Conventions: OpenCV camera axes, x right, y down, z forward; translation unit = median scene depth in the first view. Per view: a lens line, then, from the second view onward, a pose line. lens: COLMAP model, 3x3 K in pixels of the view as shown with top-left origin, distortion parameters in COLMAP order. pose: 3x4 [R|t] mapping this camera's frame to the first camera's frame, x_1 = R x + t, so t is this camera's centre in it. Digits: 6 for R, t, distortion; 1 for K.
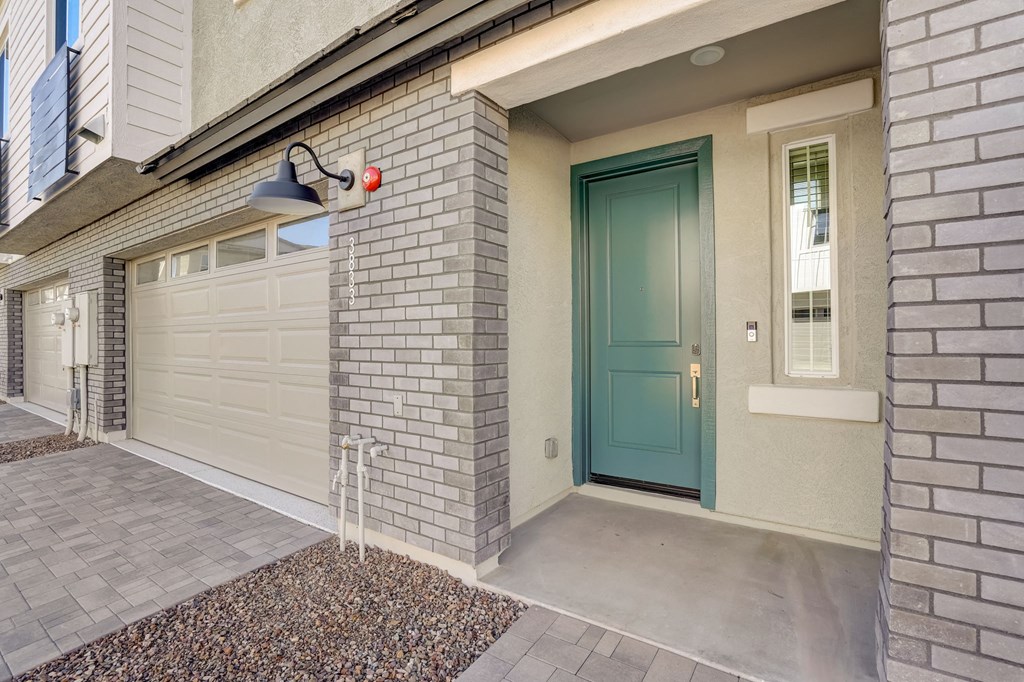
lens RADIAL K [[470.3, 0, 507.3], [0, 470.3, 331.8], [0, 0, 1]] dist [-0.002098, 0.000221]
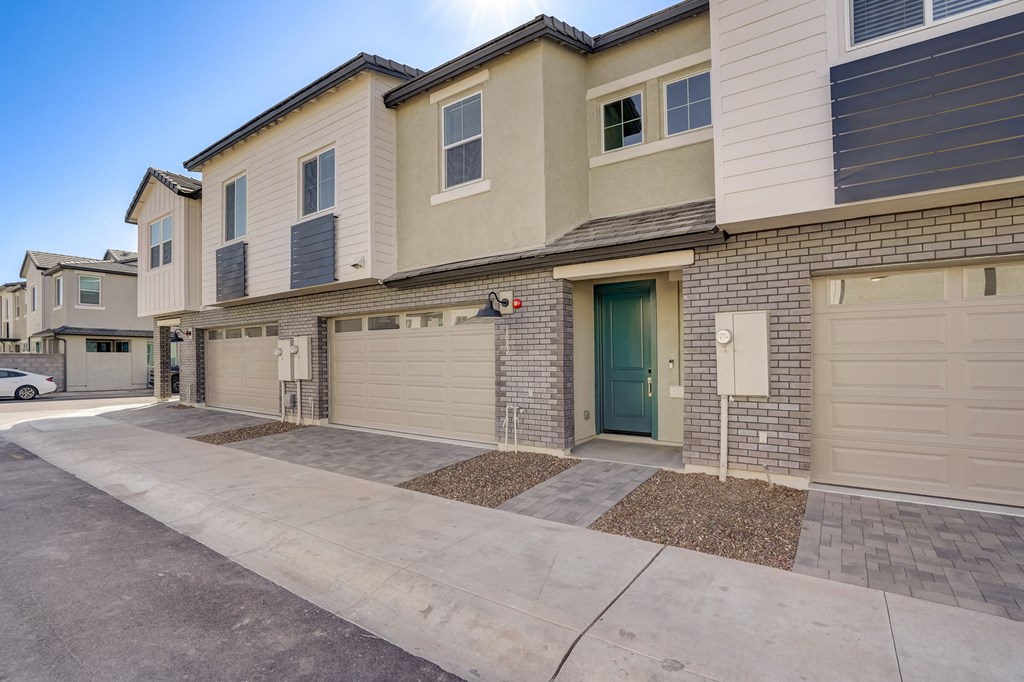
lens RADIAL K [[470.3, 0, 507.3], [0, 470.3, 331.8], [0, 0, 1]] dist [-0.002098, 0.000221]
pose [[0.999979, 0.000659, -0.006409, -0.330041], [-0.000929, 0.999110, -0.042168, -0.069025], [0.006376, 0.042173, 0.999090, -1.545694]]
